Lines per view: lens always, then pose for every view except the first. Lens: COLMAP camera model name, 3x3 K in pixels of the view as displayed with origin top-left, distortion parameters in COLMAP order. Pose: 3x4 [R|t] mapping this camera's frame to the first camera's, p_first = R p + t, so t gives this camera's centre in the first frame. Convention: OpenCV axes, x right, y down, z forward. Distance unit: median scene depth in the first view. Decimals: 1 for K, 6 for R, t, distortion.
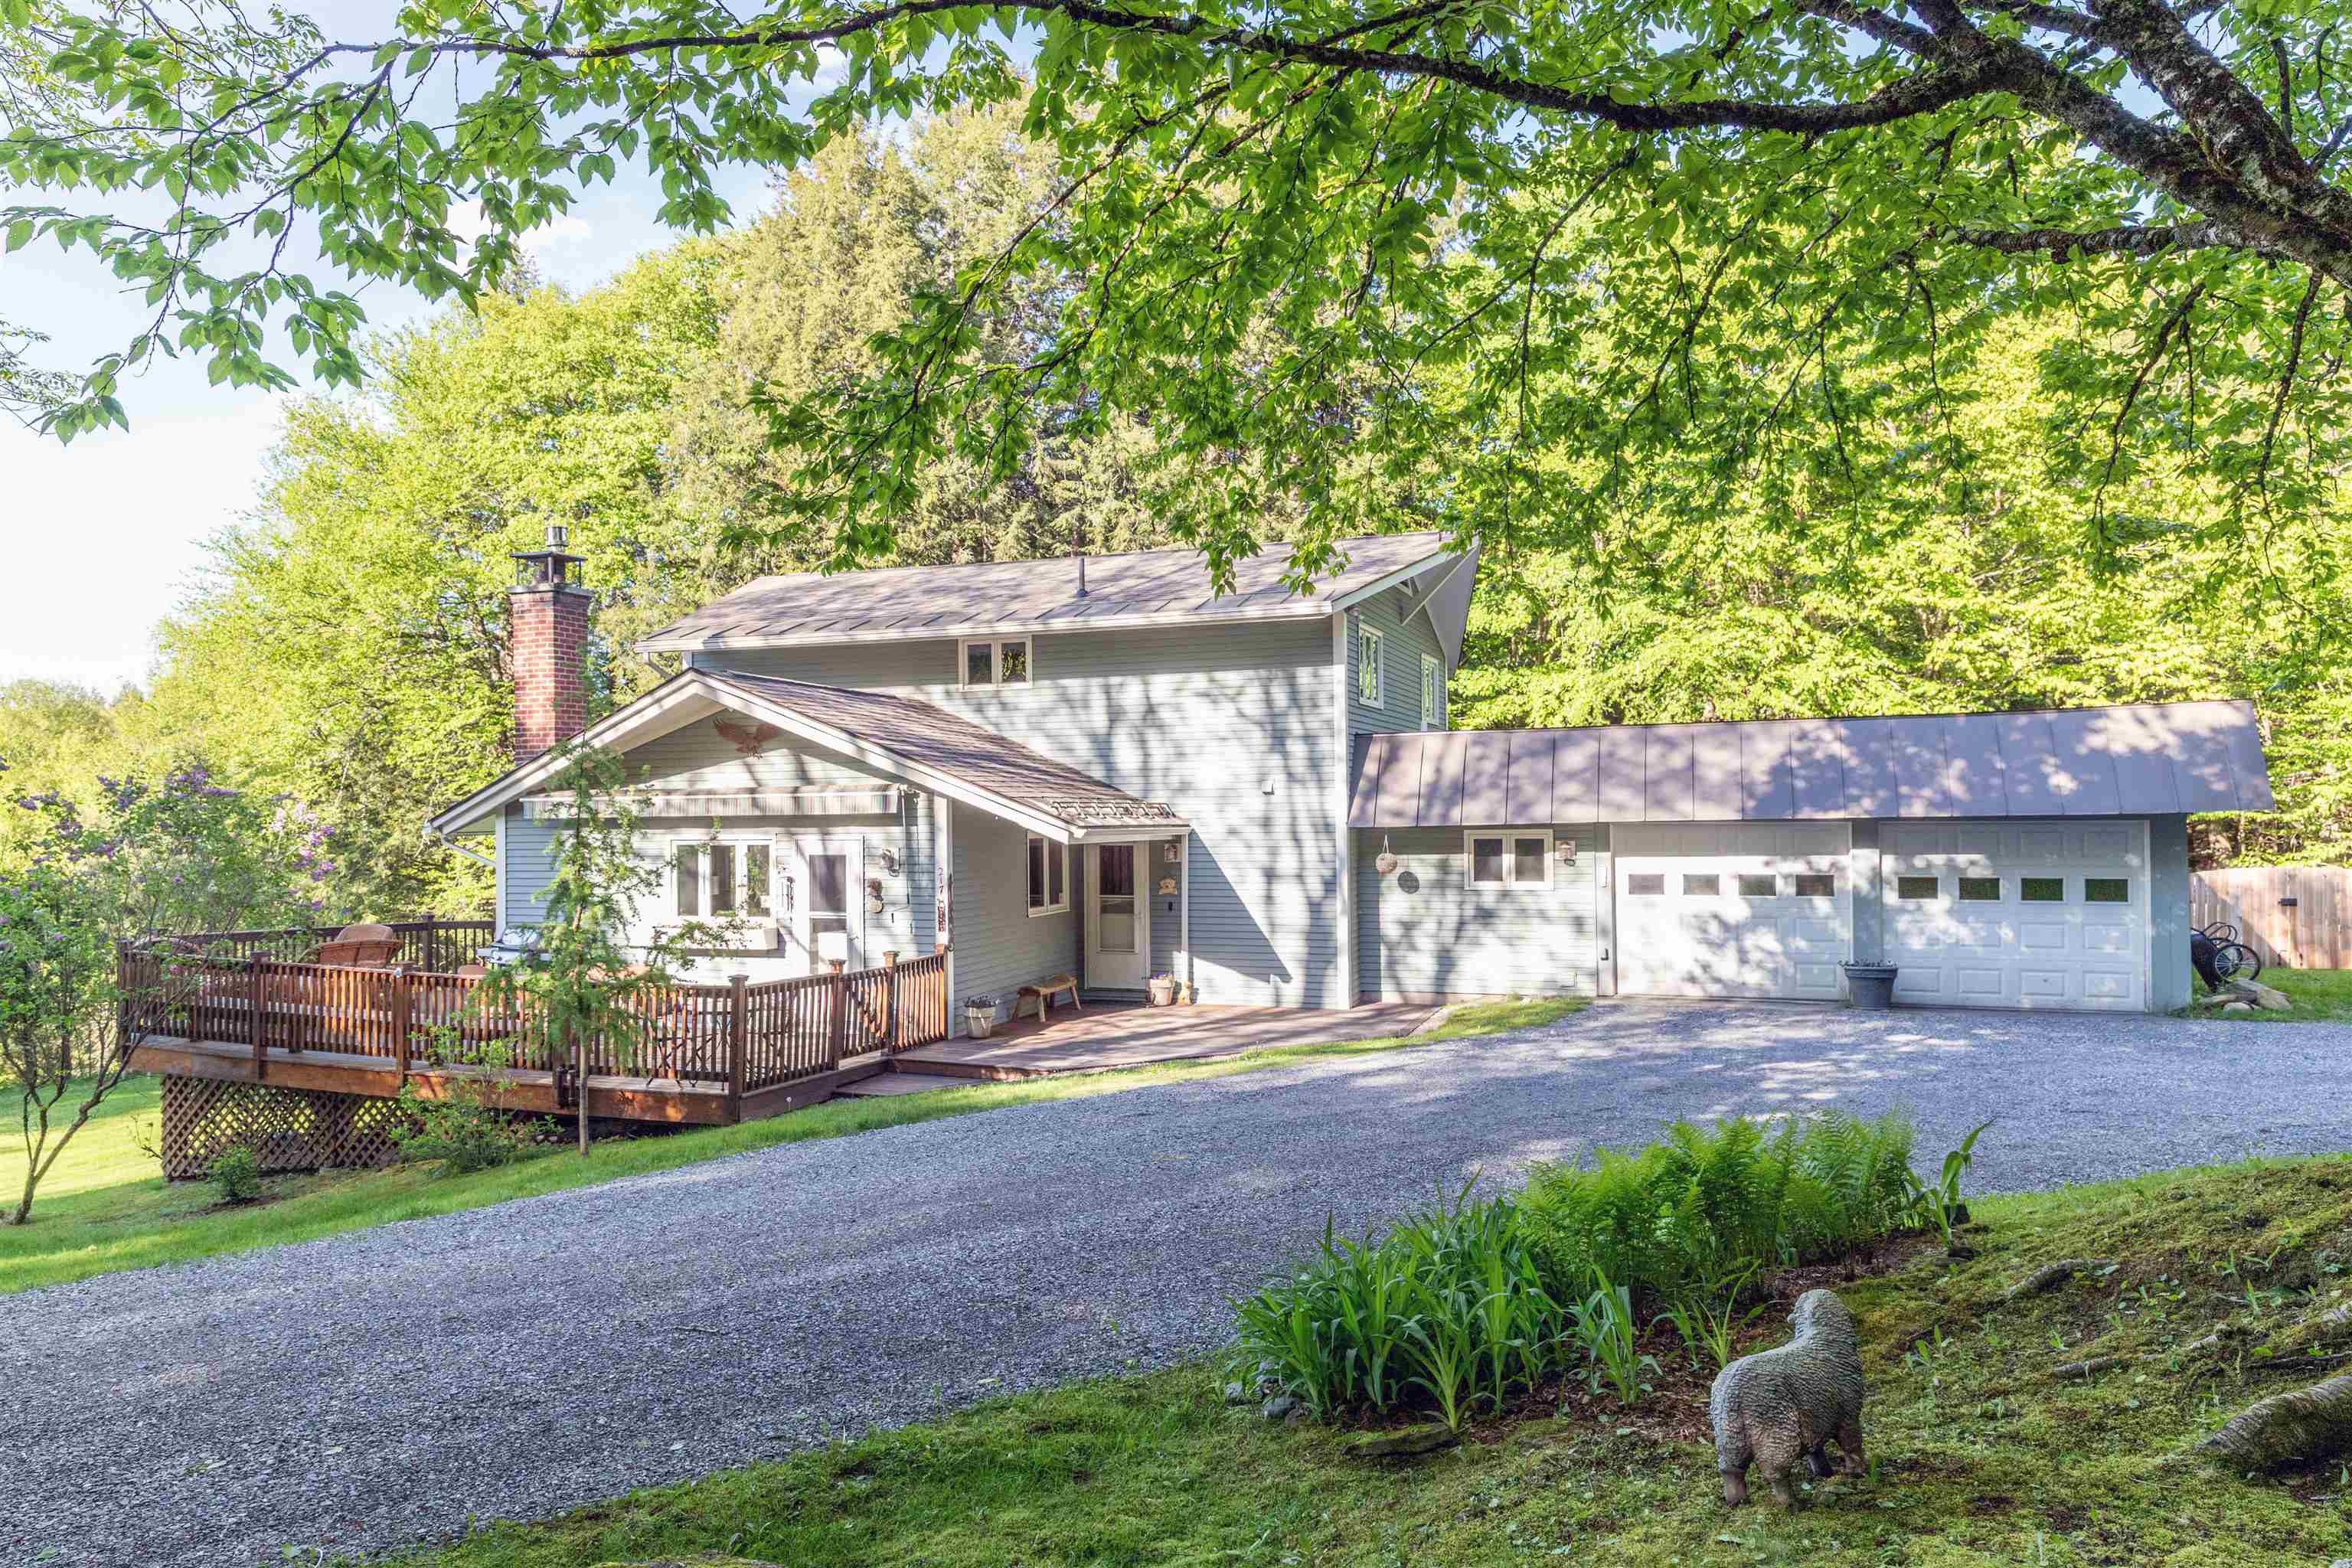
lens RADIAL K [[1607.7, 0, 1176.0], [0, 1607.7, 784.0], [0, 0, 1]] dist [0.234230, -0.000048]
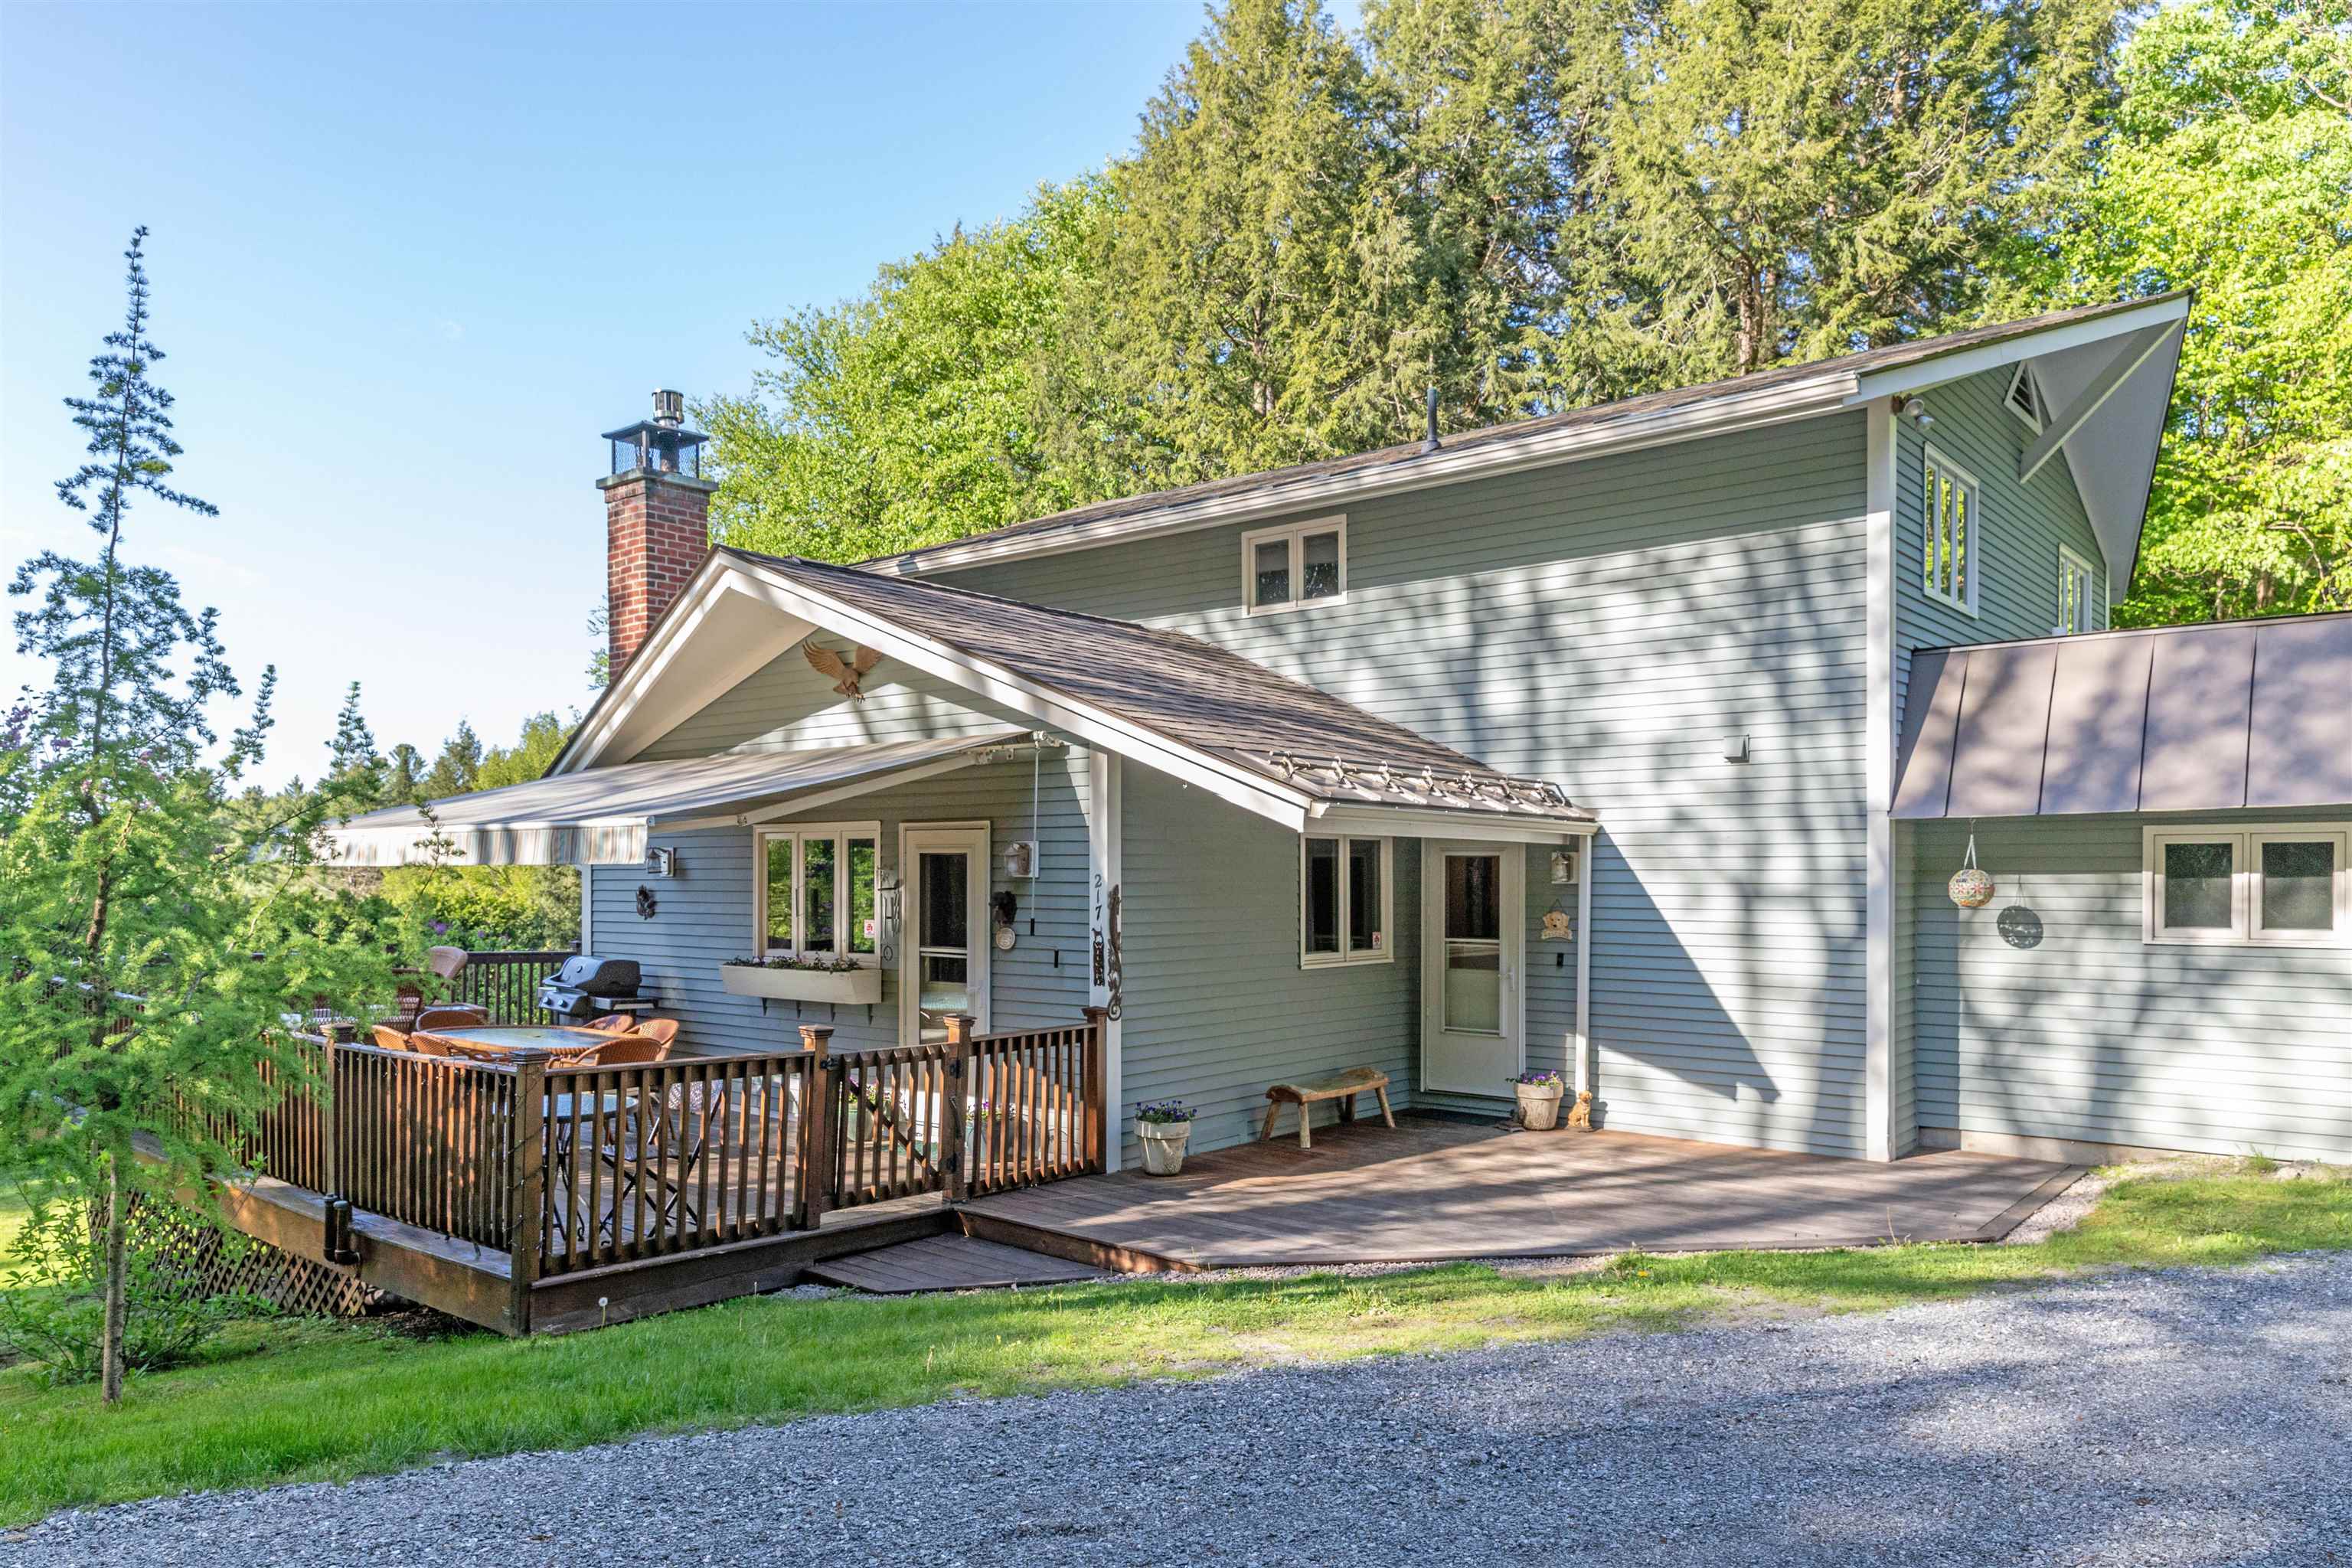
lens RADIAL K [[1600.6, 0, 1173.1], [0, 1600.6, 913.6], [0, 0, 1]] dist [-0.001055, 0.000171]
pose [[0.934807, 0.002851, -0.355146, 0.069254], [0.007711, 0.999569, 0.028322, 0.044434], [0.355073, -0.029214, 0.934382, 0.429912]]
